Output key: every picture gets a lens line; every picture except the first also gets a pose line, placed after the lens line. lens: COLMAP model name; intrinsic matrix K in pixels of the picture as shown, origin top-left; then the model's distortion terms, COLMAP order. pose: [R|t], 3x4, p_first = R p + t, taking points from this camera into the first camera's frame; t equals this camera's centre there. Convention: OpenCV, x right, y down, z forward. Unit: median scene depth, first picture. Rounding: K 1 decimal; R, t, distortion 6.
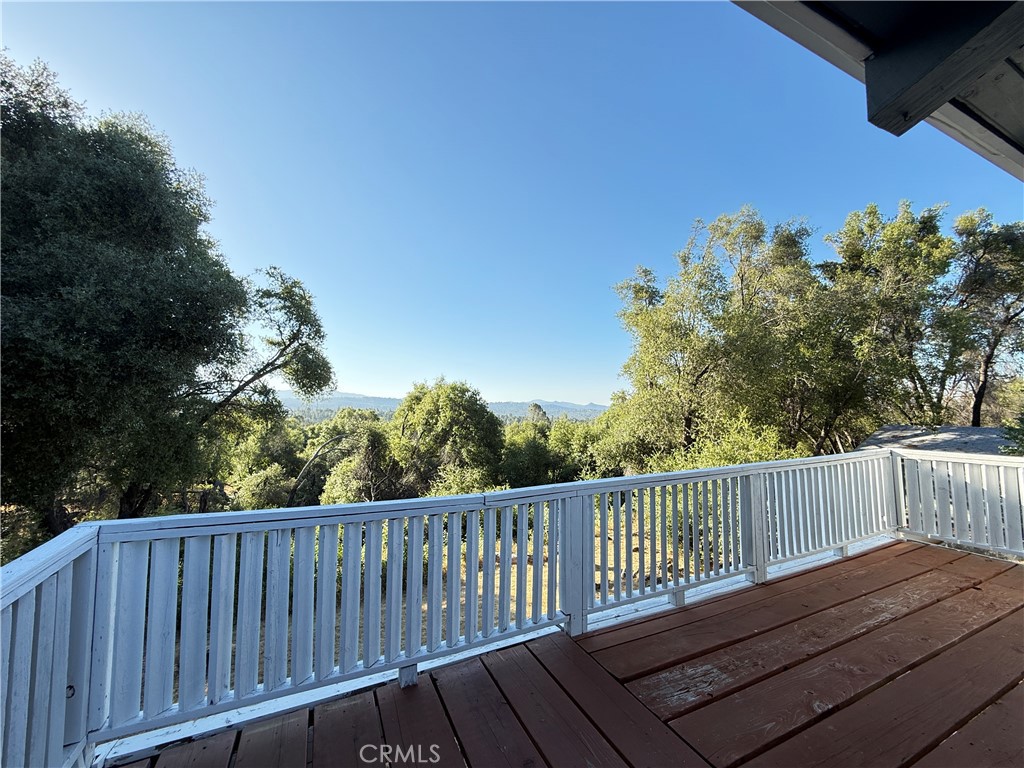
lens RADIAL K [[405.5, 0, 509.3], [0, 405.5, 385.4], [0, 0, 1]] dist [-0.000443, -0.000293]
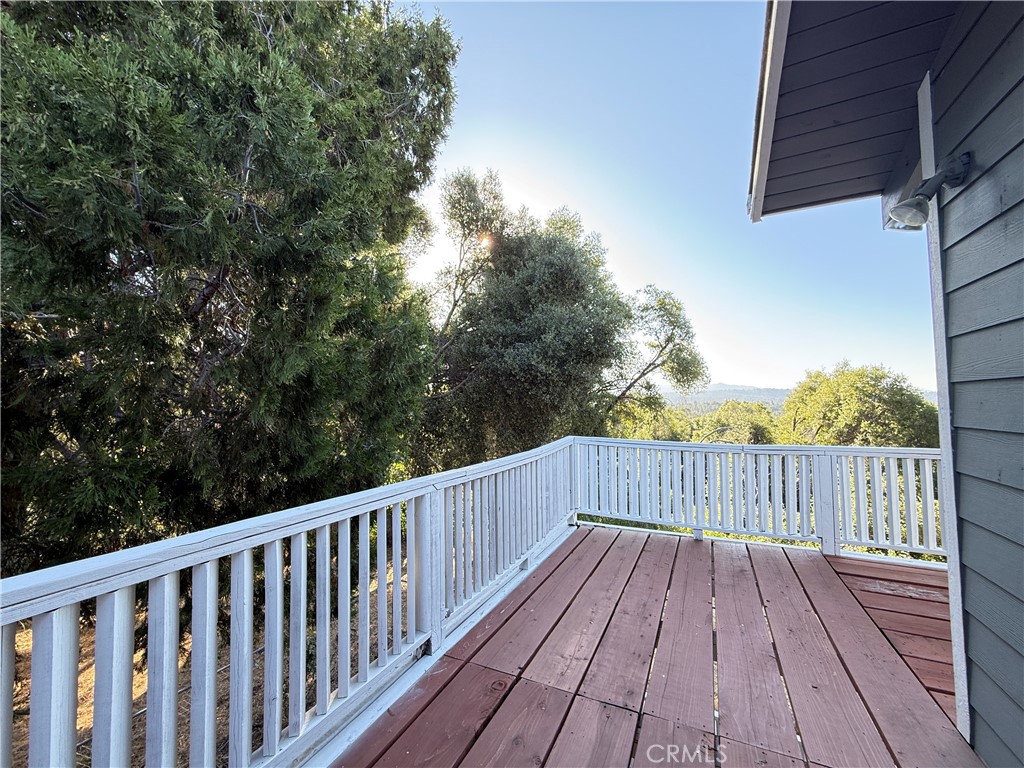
lens RADIAL K [[408.0, 0, 512.0], [0, 408.0, 384.0], [0, 0, 1]] dist [0.000265, -0.000182]
pose [[0.635399, -0.038801, -0.771208, 0.084563], [0.049029, 0.998749, -0.009853, -0.001003], [0.770626, -0.031551, 0.636507, -0.103783]]
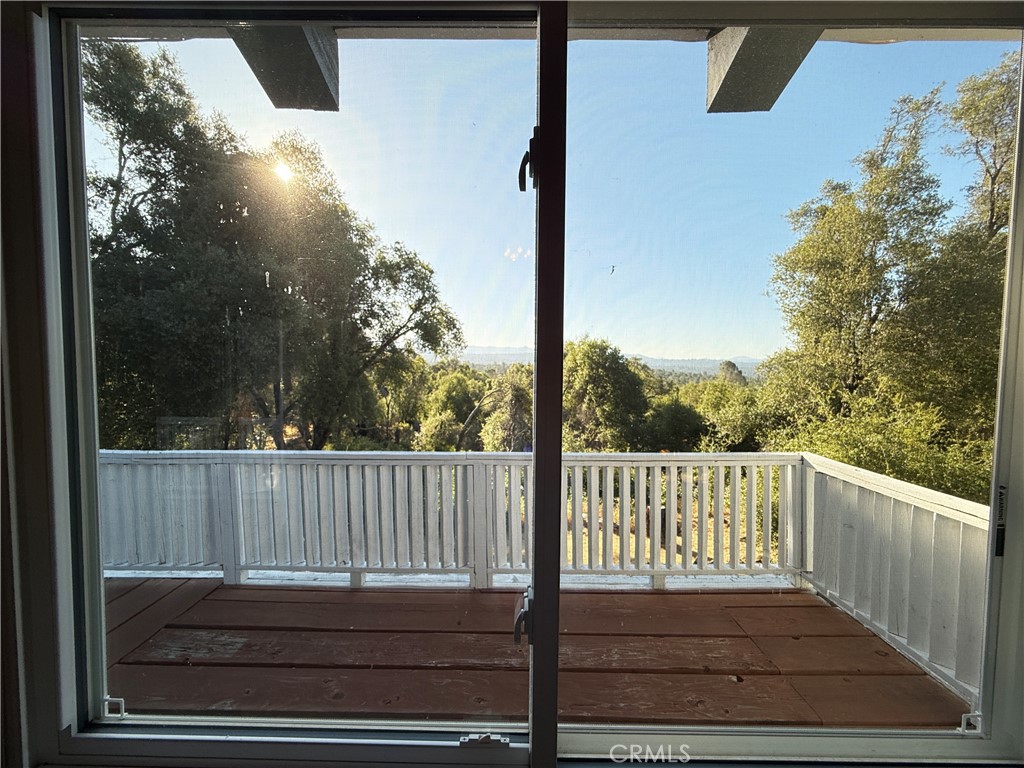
lens RADIAL K [[408.0, 0, 512.0], [0, 408.0, 384.0], [0, 0, 1]] dist [0.000265, -0.000182]
pose [[0.903378, 0.035741, -0.427354, 0.194631], [0.009066, 0.994707, 0.102355, -0.006001], [0.428750, -0.096340, 0.898272, 0.055038]]
